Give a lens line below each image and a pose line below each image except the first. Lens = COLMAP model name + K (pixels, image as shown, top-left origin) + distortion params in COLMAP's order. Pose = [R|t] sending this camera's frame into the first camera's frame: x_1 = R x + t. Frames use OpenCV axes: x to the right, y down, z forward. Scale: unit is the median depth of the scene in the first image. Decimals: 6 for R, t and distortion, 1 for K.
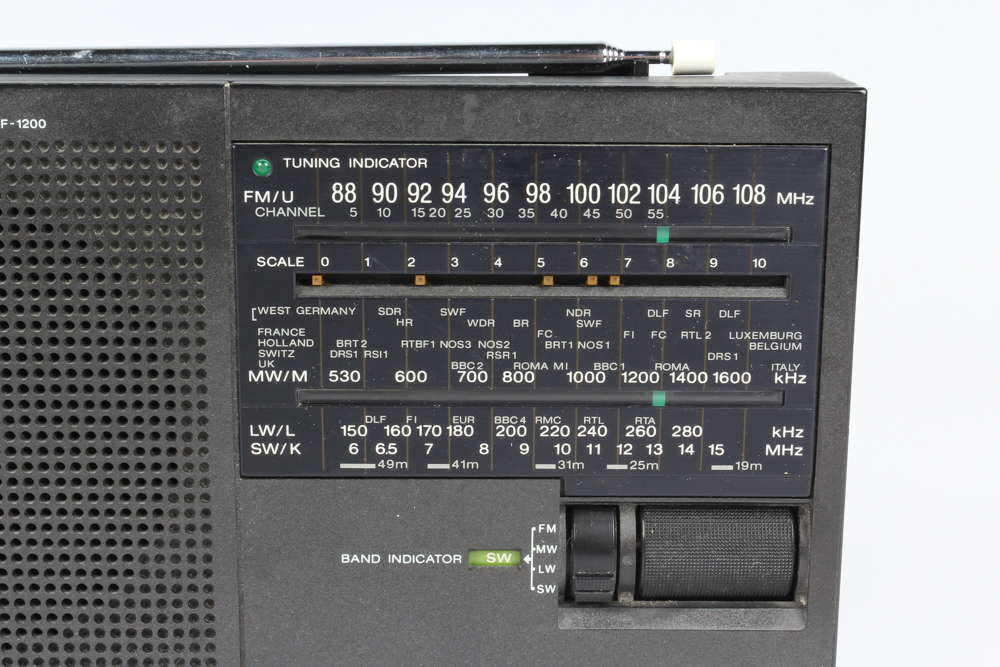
lens RADIAL K [[1499.1, 0, 500.8], [0, 1499.1, 332.6], [0, 0, 1]] dist [-0.029852, 0.000000]
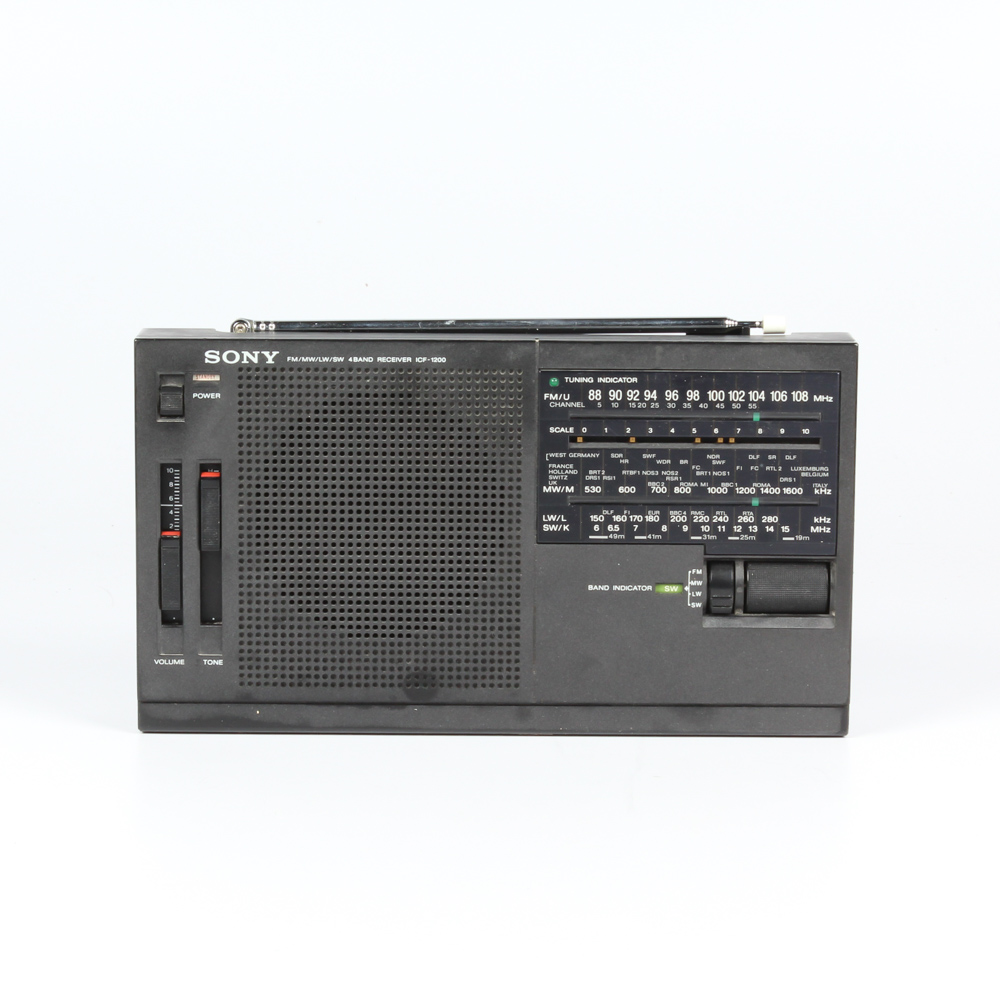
lens RADIAL K [[3083.1, 0, 496.3], [0, 3083.1, 501.5], [0, 0, 1]] dist [-0.109536, 0.000000]
pose [[0.999929, 0.002676, -0.011587, -0.181631], [-0.003587, 0.996840, -0.079360, 0.359307], [0.011338, 0.079396, 0.996779, -2.956184]]
